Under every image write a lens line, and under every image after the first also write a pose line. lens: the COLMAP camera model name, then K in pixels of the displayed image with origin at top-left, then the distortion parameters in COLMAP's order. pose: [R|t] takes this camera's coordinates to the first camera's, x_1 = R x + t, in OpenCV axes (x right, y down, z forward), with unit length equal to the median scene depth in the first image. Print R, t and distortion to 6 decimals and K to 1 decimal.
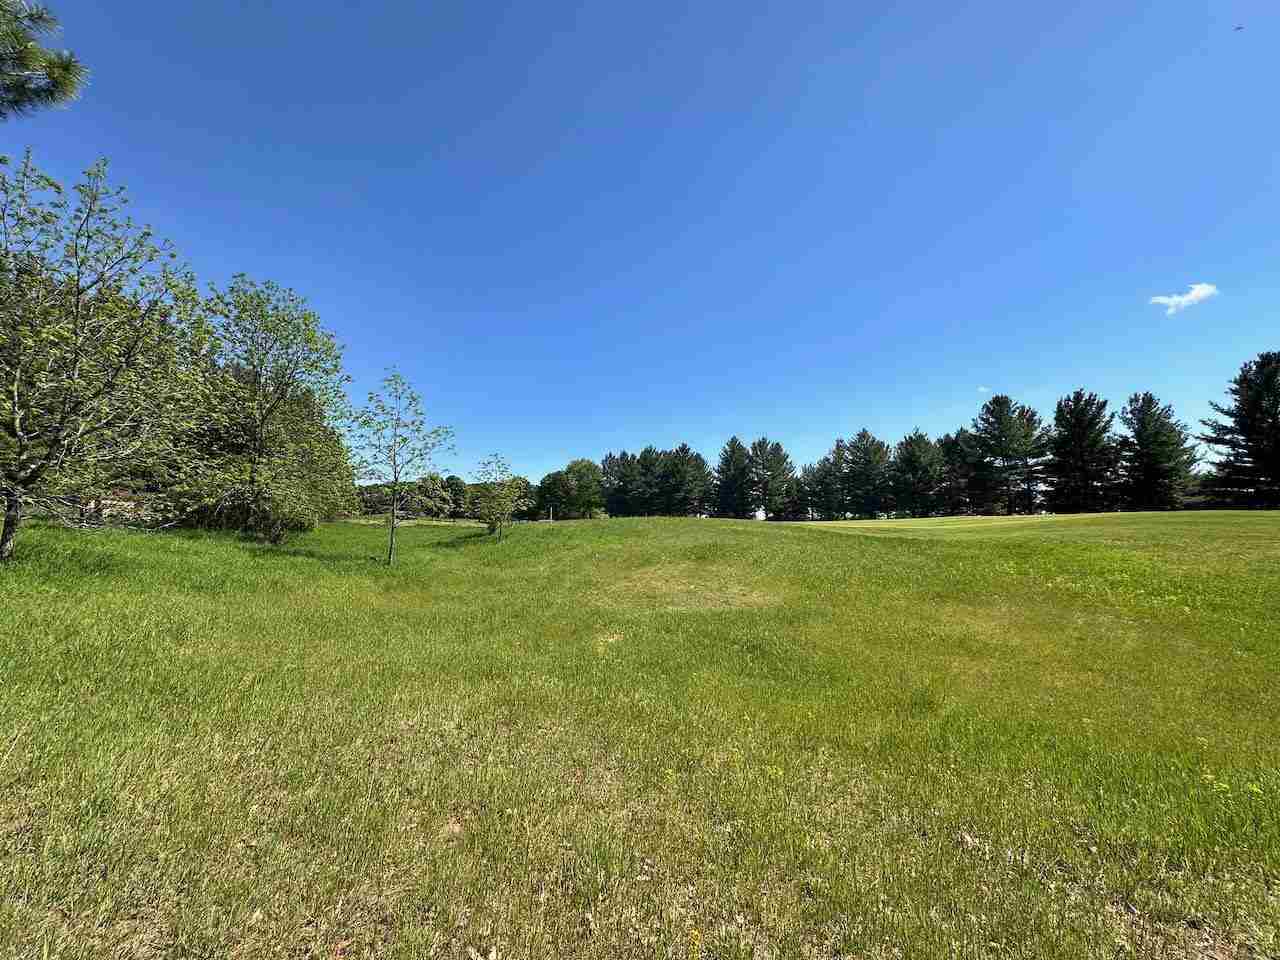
lens RADIAL K [[507.5, 0, 642.8], [0, 507.5, 485.3], [0, 0, 1]] dist [-0.007343, 0.001528]
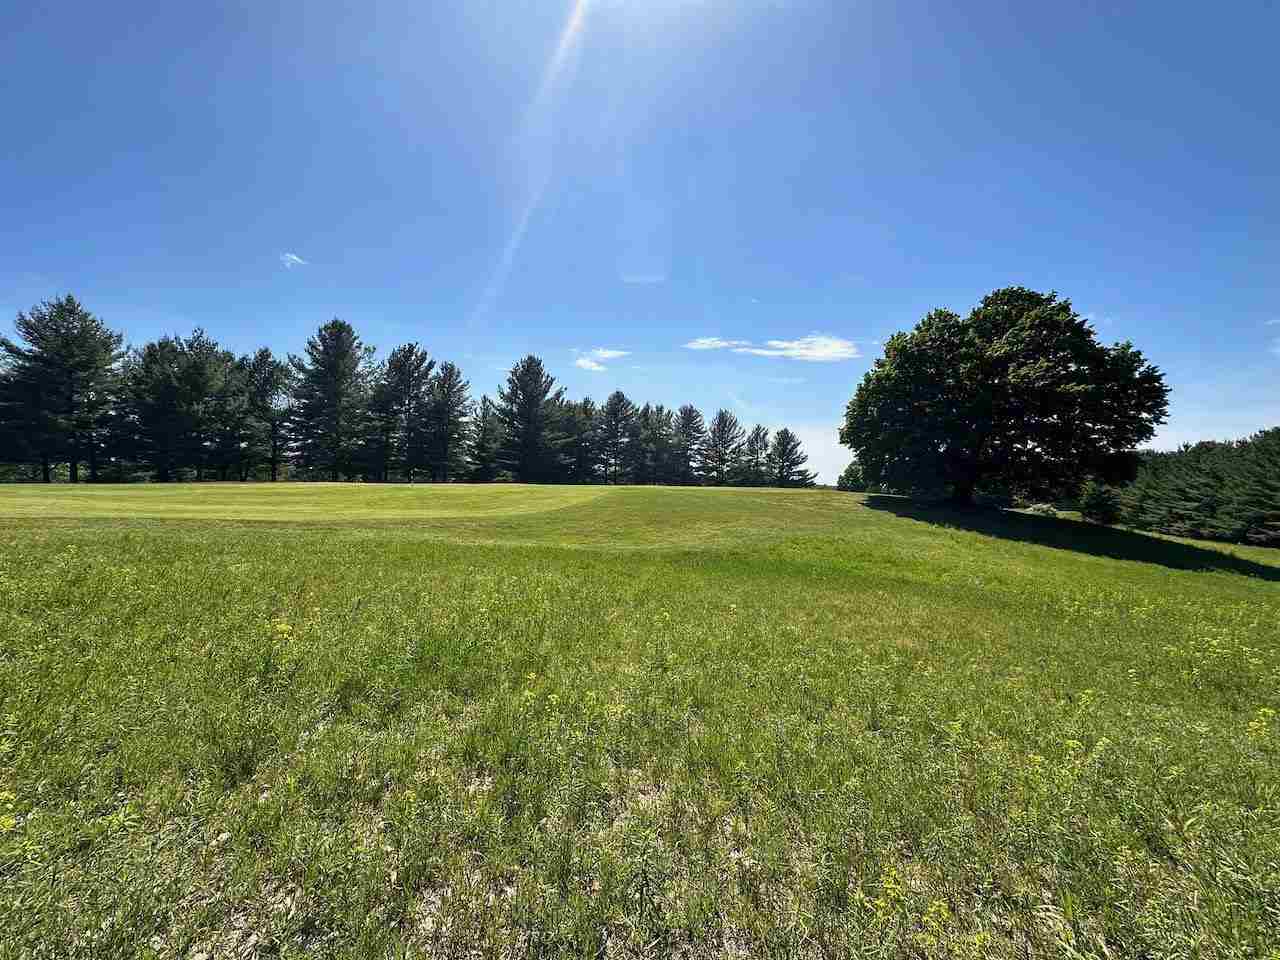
lens RADIAL K [[507.5, 0, 637.6], [0, 507.5, 485.3], [0, 0, 1]] dist [-0.007343, 0.001528]
pose [[0.102968, -0.001664, 0.994683, -0.002644], [-0.098676, 0.995049, 0.011879, 0.011135], [-0.989778, -0.099375, 0.102294, 0.332346]]
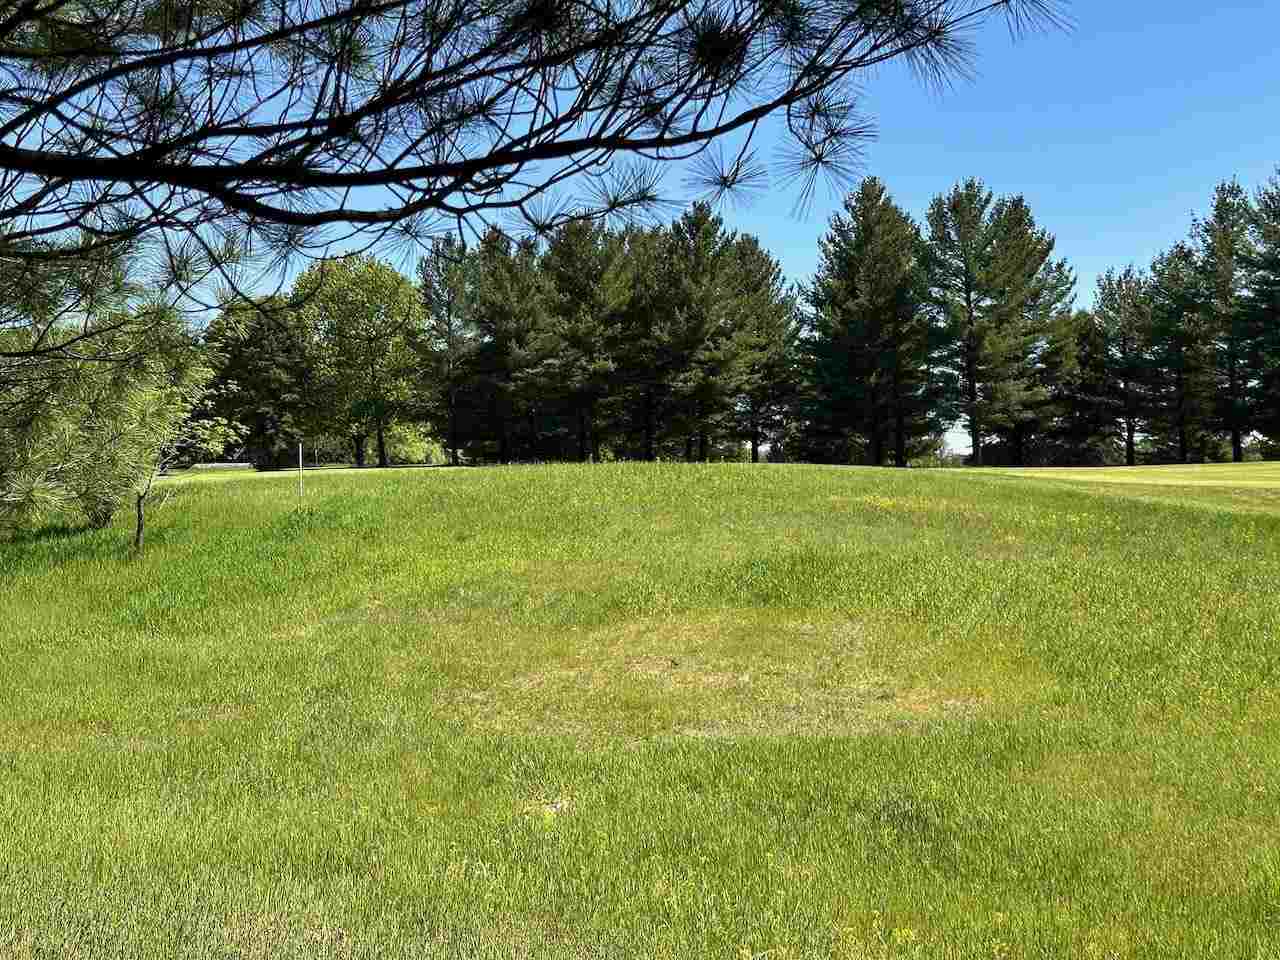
lens RADIAL K [[1766.9, 0, 632.5], [0, 1766.9, 478.8], [0, 0, 1]] dist [0.121133, 0.000000]
pose [[0.998970, -0.010075, 0.044237, -0.005883], [0.006471, 0.996703, 0.080877, -0.006953], [-0.044906, -0.080507, 0.995742, -0.038342]]
